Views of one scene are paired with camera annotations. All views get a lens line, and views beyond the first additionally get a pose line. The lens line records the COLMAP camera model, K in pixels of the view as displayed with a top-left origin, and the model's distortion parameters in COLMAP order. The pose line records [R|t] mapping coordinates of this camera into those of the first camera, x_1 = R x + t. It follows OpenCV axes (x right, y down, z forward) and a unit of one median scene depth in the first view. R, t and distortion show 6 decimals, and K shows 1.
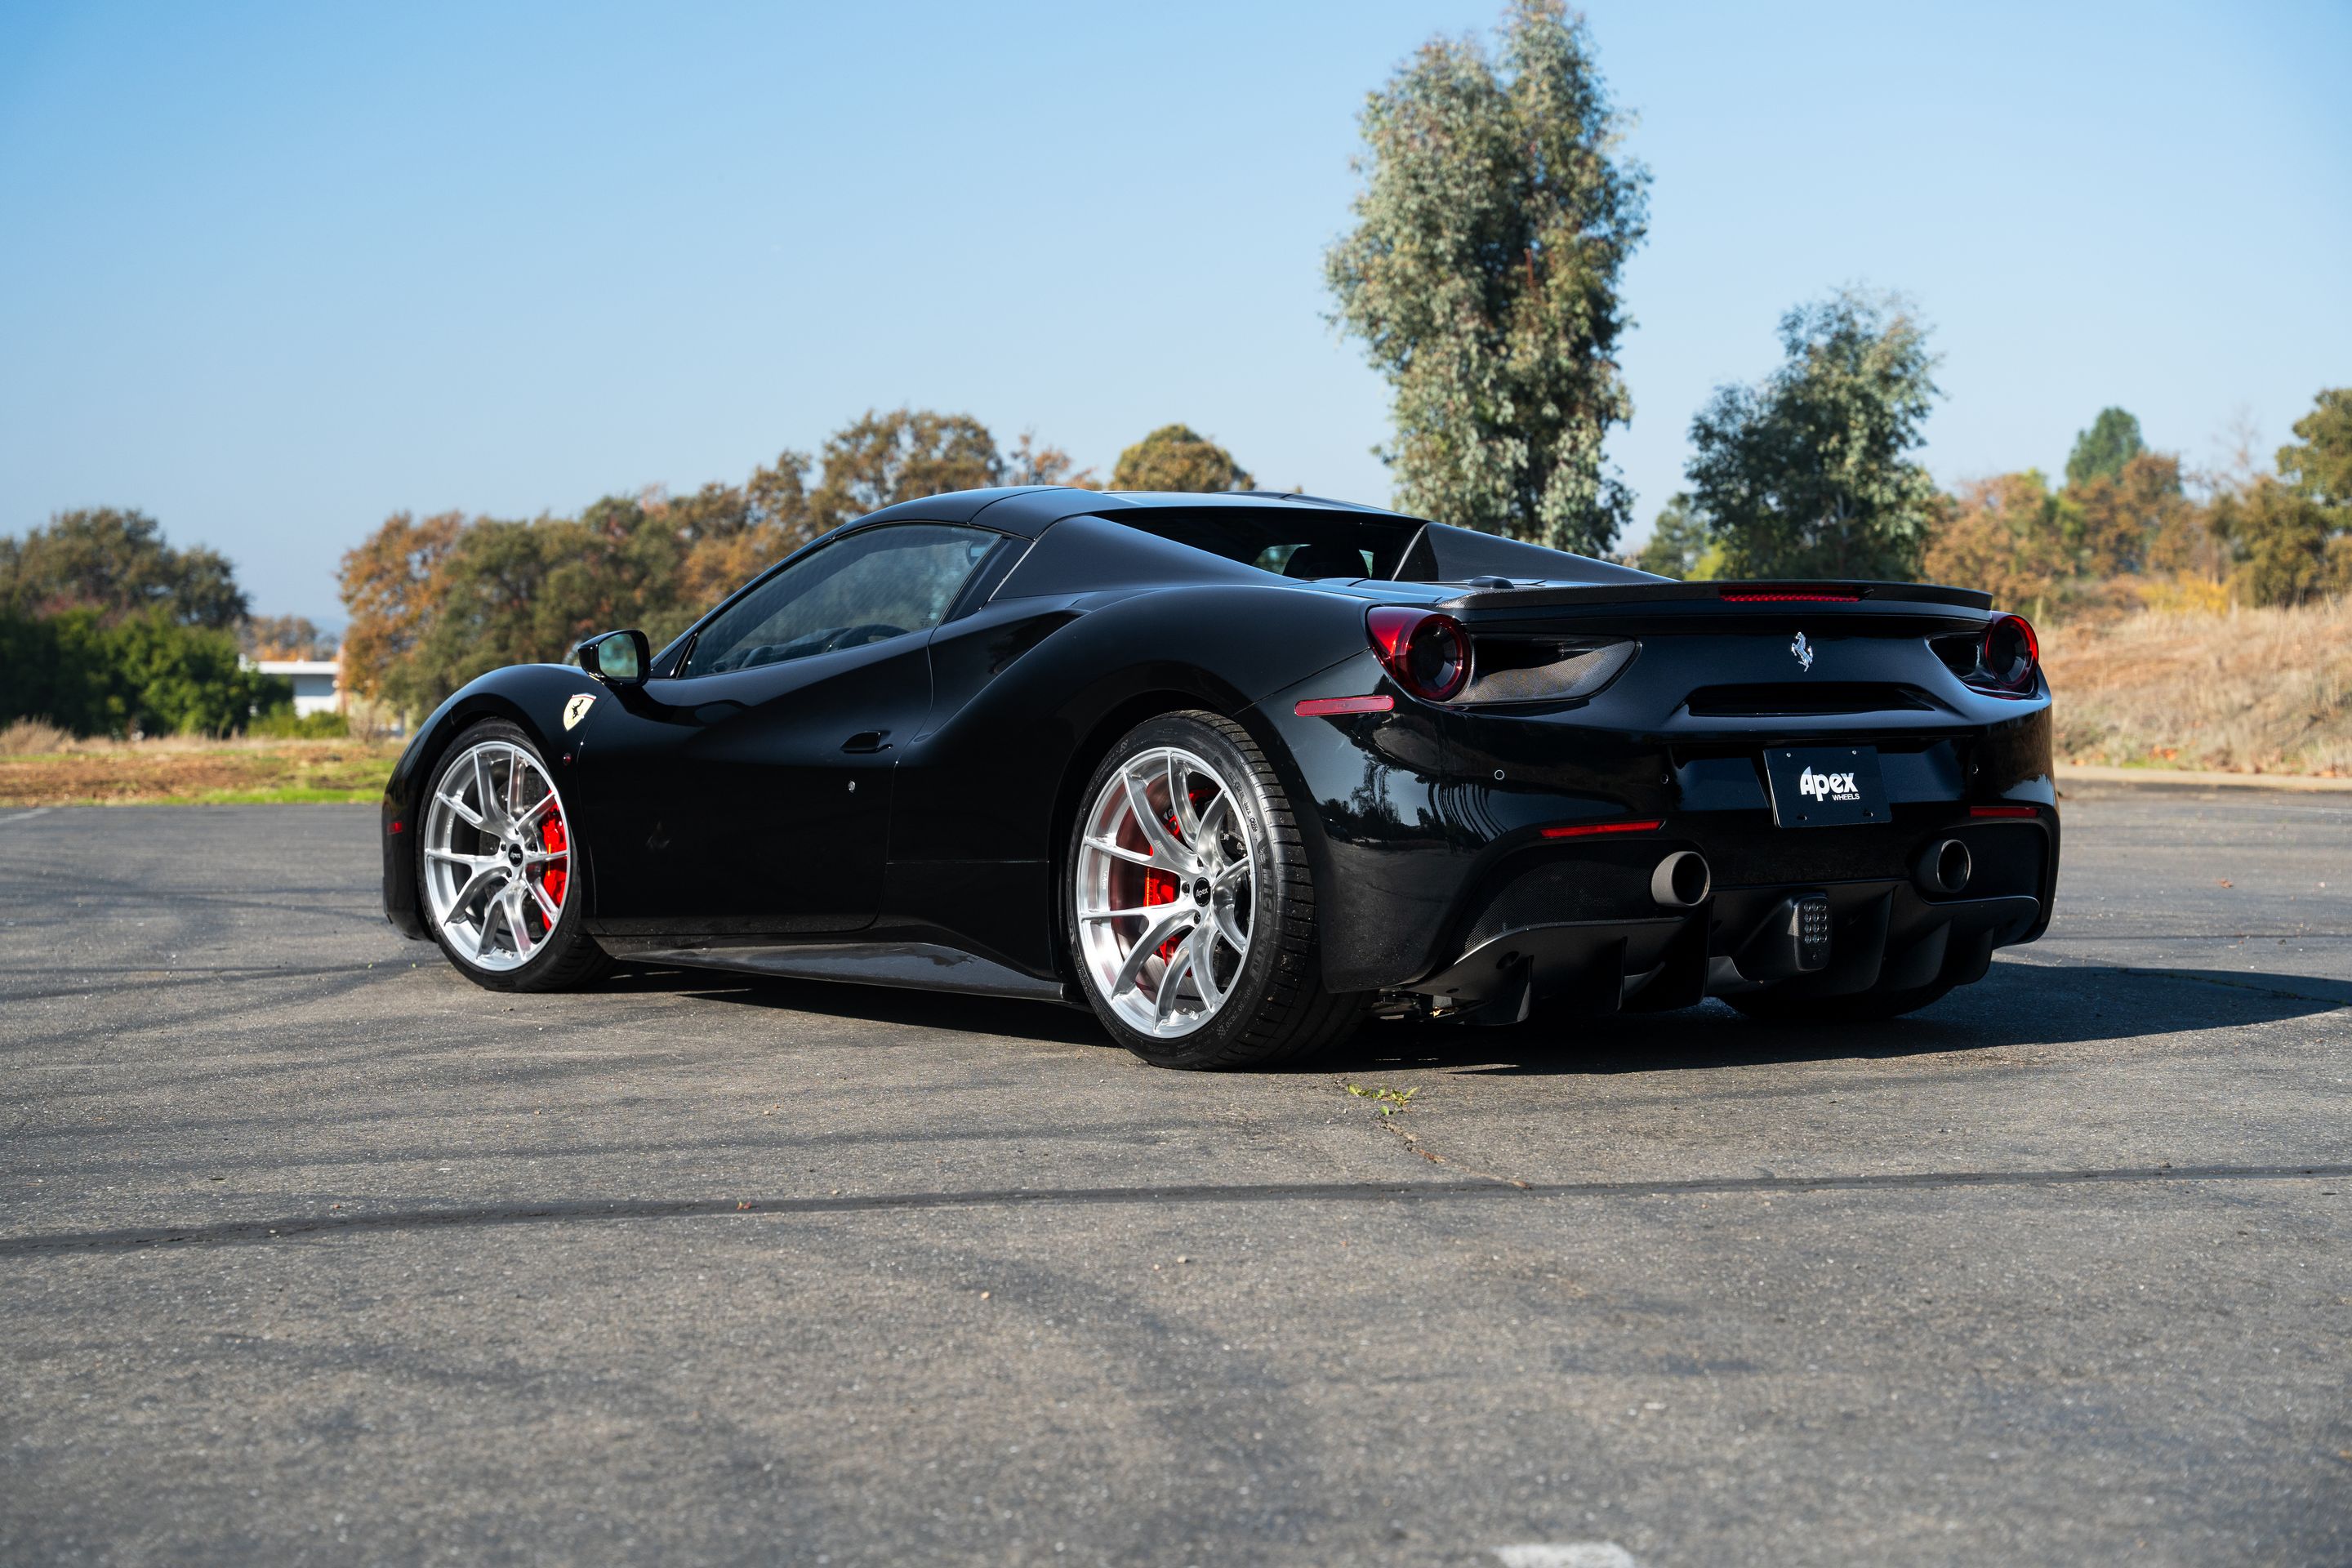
lens RADIAL K [[4040.2, 0, 1162.5], [0, 4040.2, 768.2], [0, 0, 1]] dist [0.228966, 0.000000]
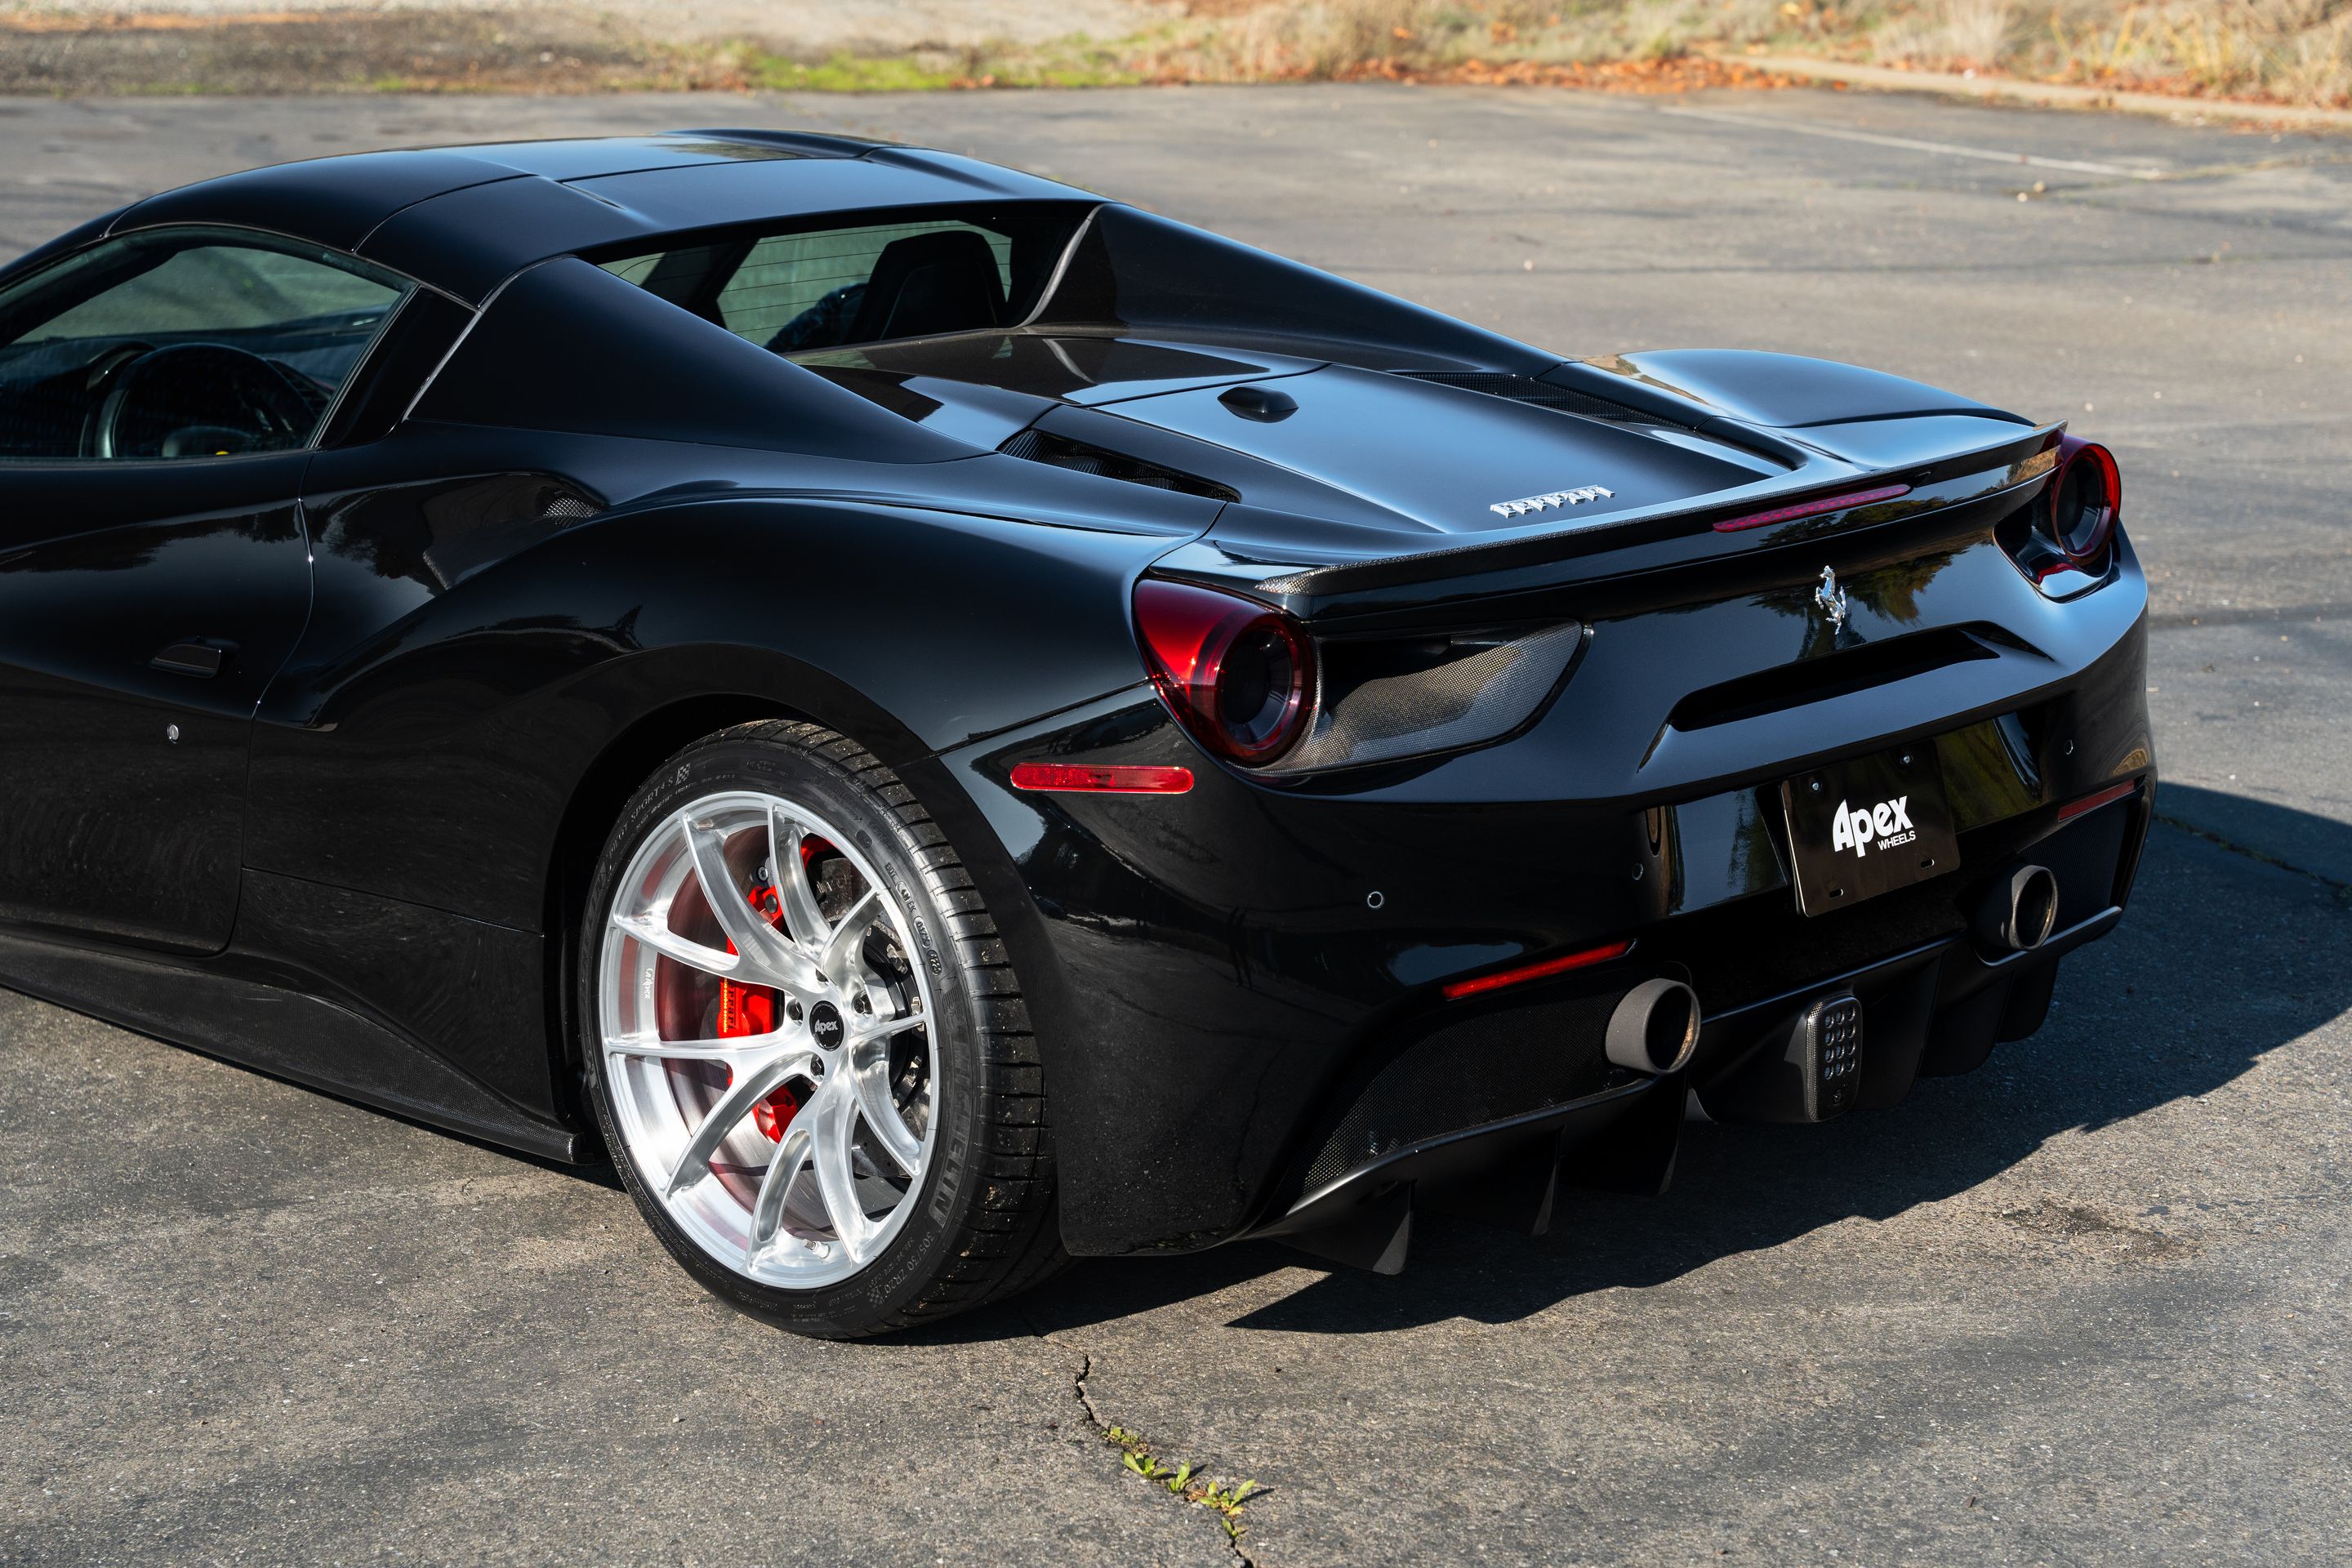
lens RADIAL K [[4430.7, 0, 1163.4], [0, 4430.7, 796.1], [0, 0, 1]] dist [0.324509, 0.000000]
pose [[0.986527, -0.029084, 0.160996, -0.044025], [-0.004939, 0.978328, 0.207000, -0.133315], [-0.163527, -0.205007, 0.965003, 0.376658]]
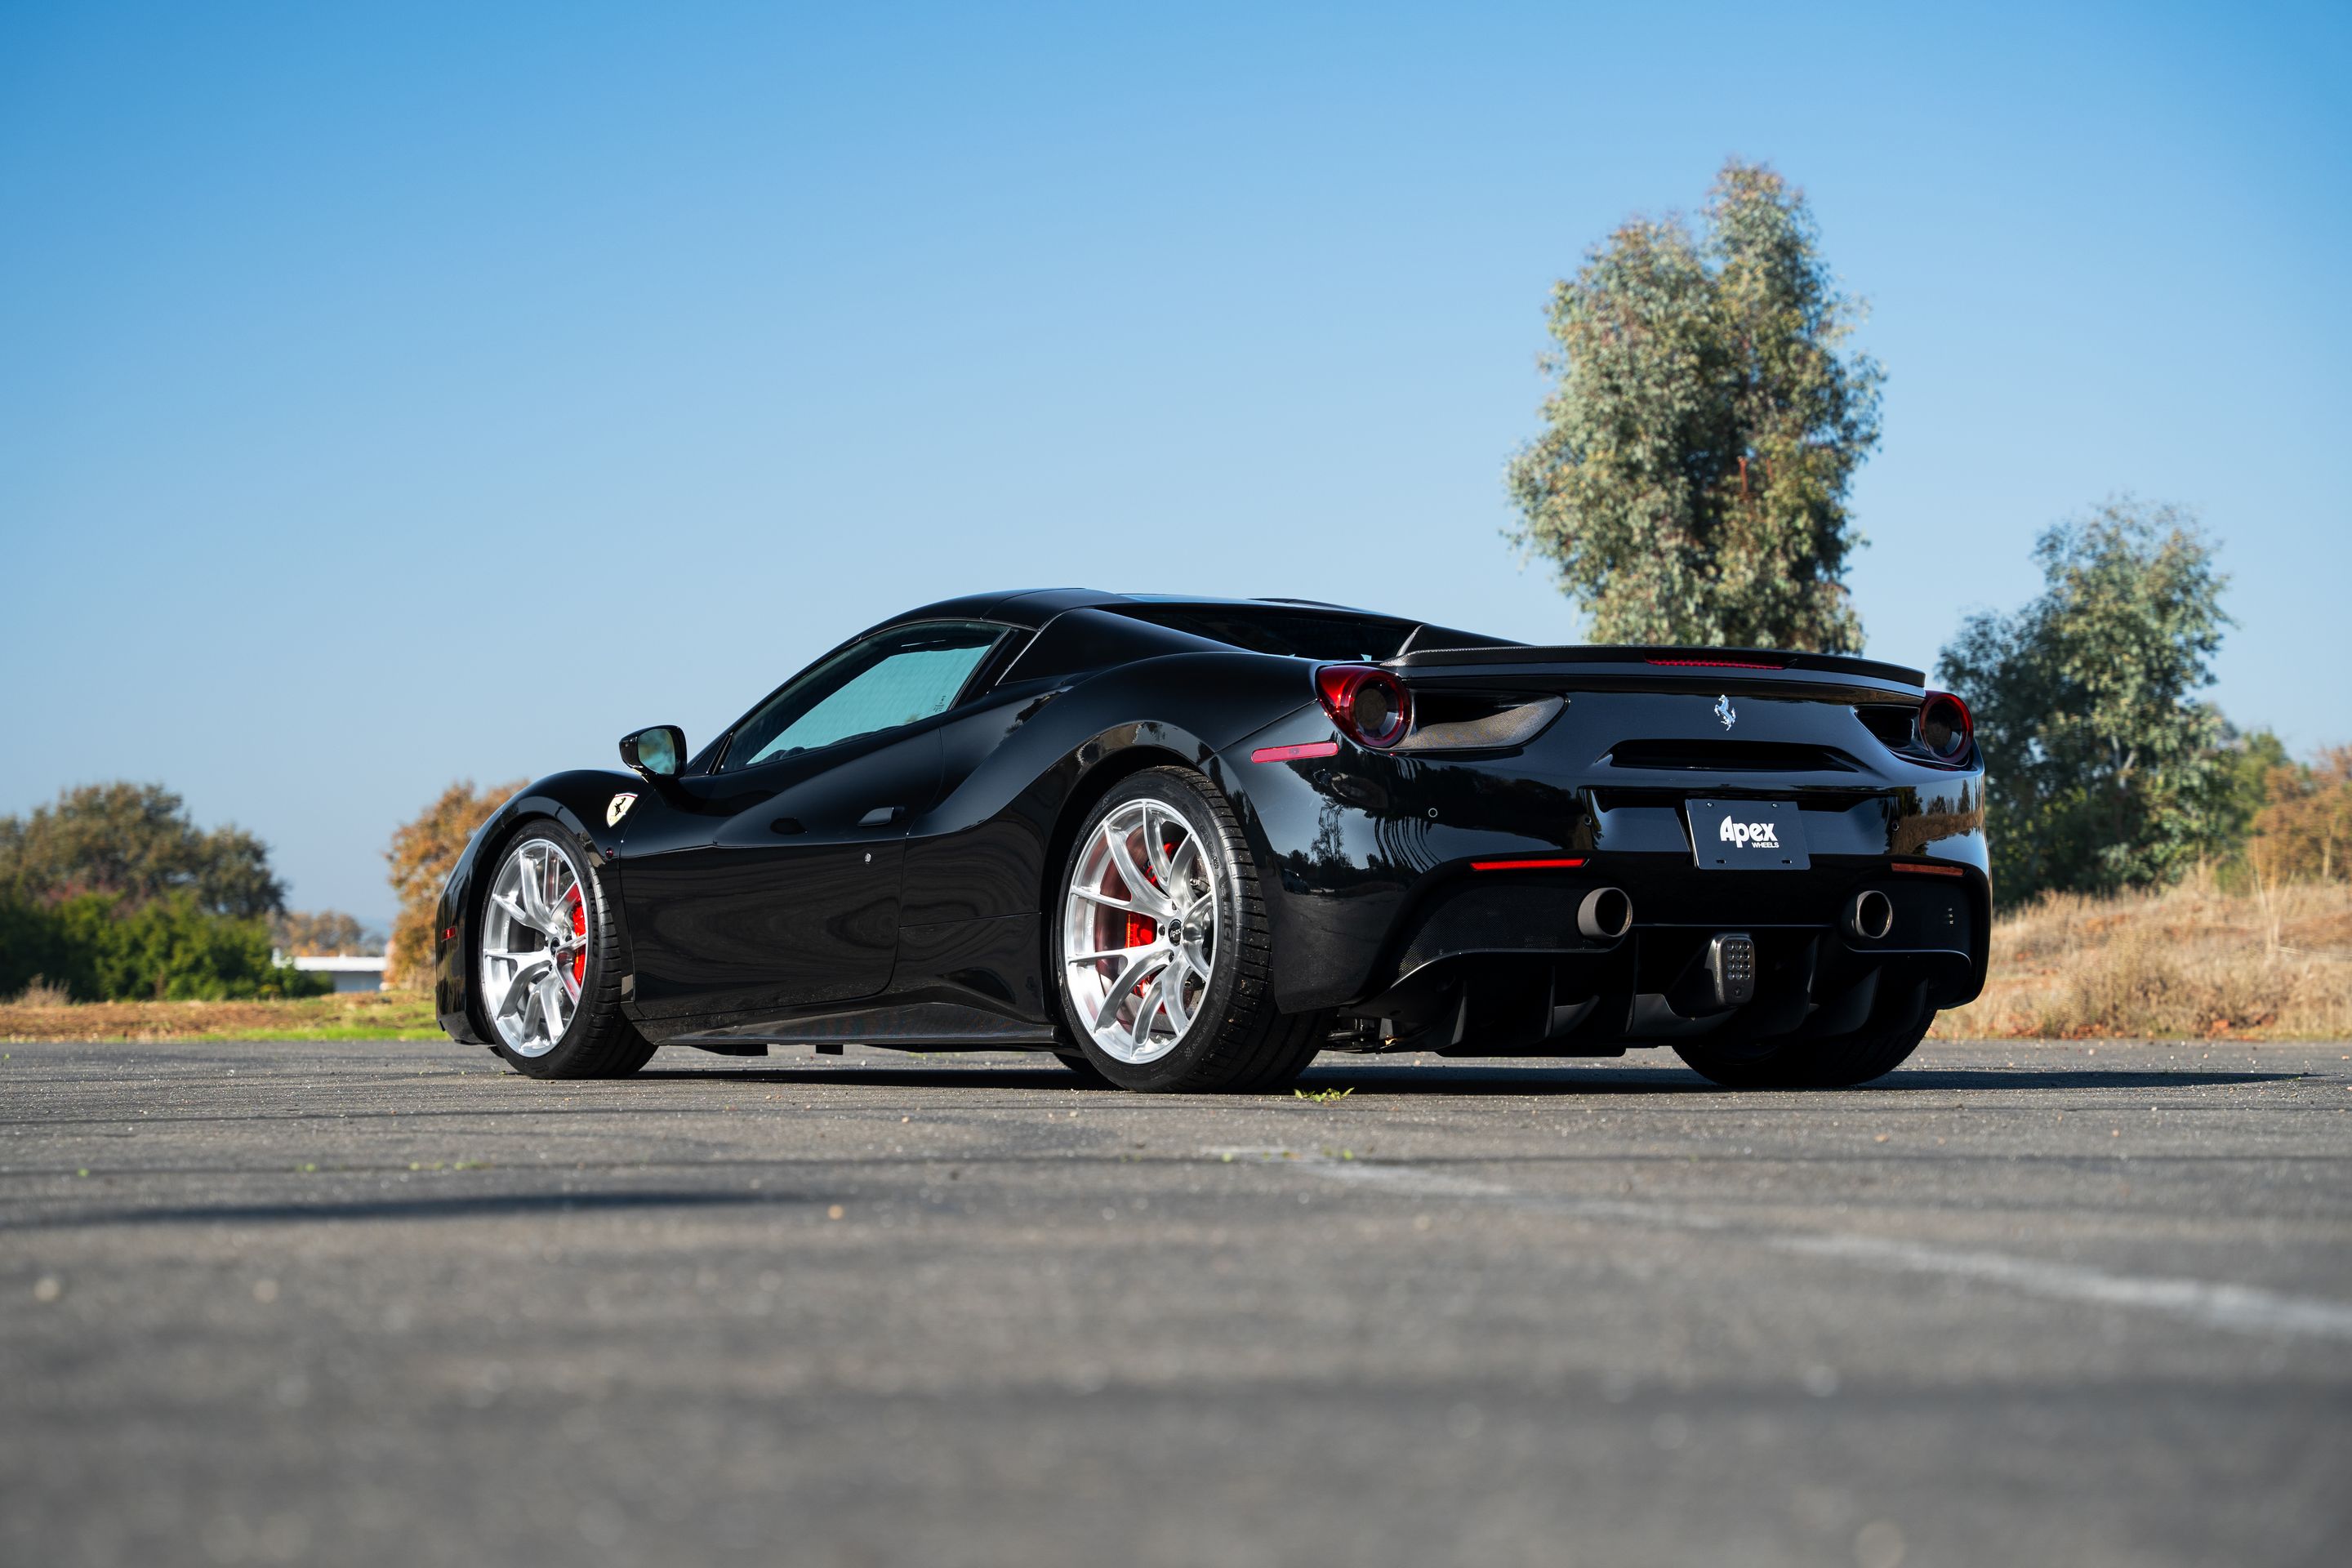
lens RADIAL K [[4846.4, 0, 1124.7], [0, 4846.4, 789.6], [0, 0, 1]] dist [0.345802, 0.000000]
pose [[0.998779, 0.000369, -0.049409, 0.060255], [-0.003569, 0.997900, -0.064678, 0.076262], [0.049281, 0.064775, 0.996682, -0.307944]]
